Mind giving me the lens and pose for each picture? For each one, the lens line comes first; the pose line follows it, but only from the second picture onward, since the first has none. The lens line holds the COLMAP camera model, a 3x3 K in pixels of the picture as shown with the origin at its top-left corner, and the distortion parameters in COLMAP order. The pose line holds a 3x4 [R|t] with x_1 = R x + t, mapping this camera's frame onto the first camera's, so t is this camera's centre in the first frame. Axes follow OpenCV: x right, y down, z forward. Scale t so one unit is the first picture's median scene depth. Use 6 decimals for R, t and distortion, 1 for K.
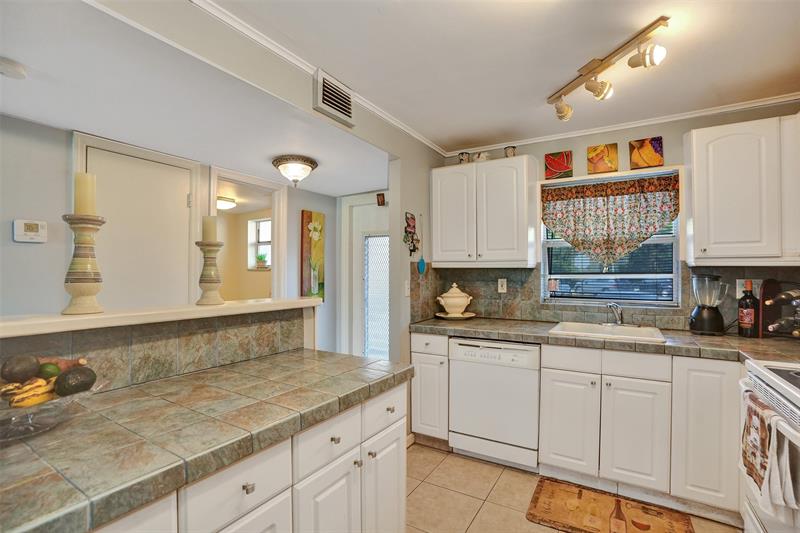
lens RADIAL K [[378.8, 0, 398.8], [0, 378.8, 270.5], [0, 0, 1]] dist [-0.001018, 0.000098]
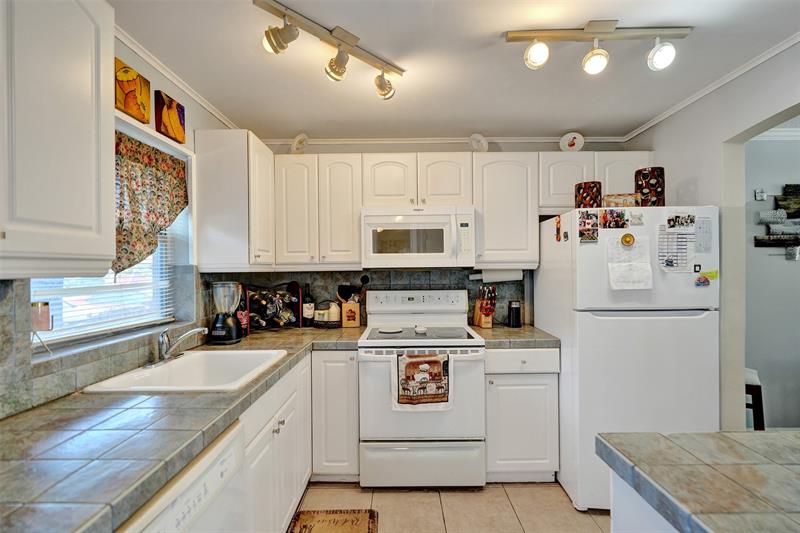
lens RADIAL K [[373.1, 0, 400.0], [0, 373.1, 266.5], [0, 0, 1]] dist [-0.001131, -0.000211]
pose [[-0.525433, 0.001128, 0.850834, -0.196520], [-0.002994, 0.999990, -0.003174, -0.020590], [-0.850830, -0.004215, -0.525424, 0.992098]]
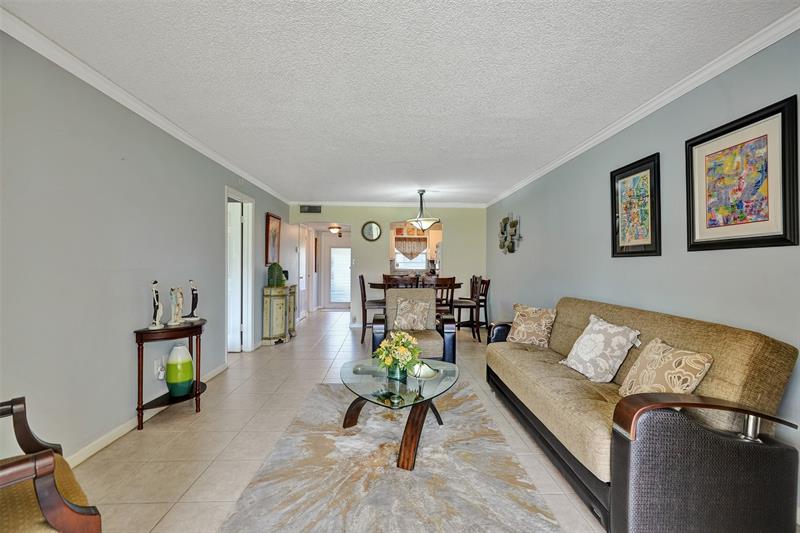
lens RADIAL K [[366.1, 0, 400.0], [0, 366.1, 266.5], [0, 0, 1]] dist [-0.000923, -0.000139]
pose [[0.830007, -0.002580, 0.557747, -1.587182], [-0.006132, 0.999887, 0.013751, -0.002020], [-0.557719, -0.014833, 0.829897, -1.968522]]
